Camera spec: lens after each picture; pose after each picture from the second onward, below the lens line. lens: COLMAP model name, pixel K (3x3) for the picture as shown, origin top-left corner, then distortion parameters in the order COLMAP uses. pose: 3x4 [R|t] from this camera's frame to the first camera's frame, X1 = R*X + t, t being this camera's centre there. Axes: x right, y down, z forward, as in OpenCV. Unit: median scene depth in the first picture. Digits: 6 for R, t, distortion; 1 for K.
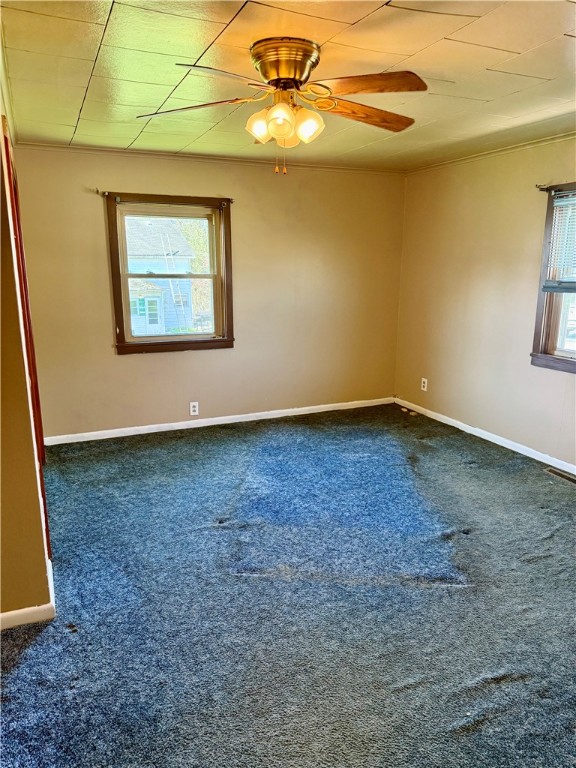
lens RADIAL K [[544.0, 0, 288.0], [0, 544.0, 384.0], [0, 0, 1]] dist [0.108427, -0.170663]
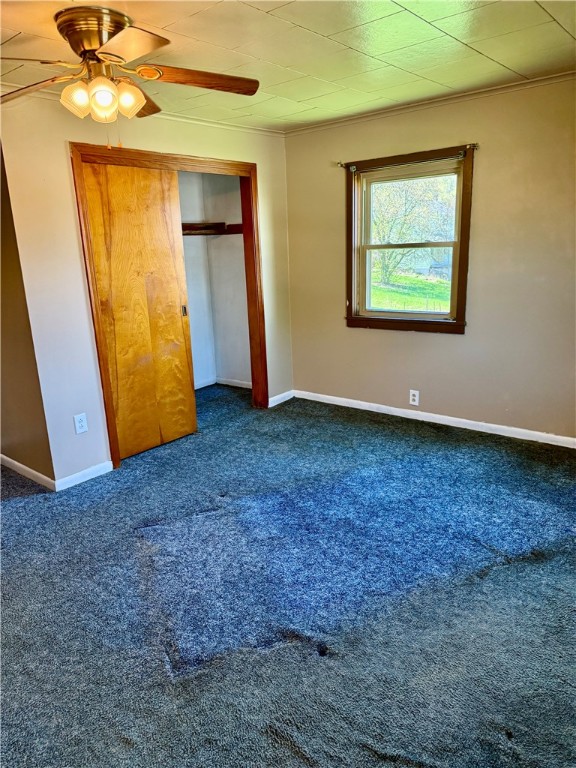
lens RADIAL K [[544.0, 0, 288.0], [0, 544.0, 384.0], [0, 0, 1]] dist [0.108427, -0.170663]
pose [[0.440636, 0.203726, -0.874263, 0.538005], [-0.151888, 0.976786, 0.151063, -0.083889], [0.884743, 0.066227, 0.461350, 0.435455]]
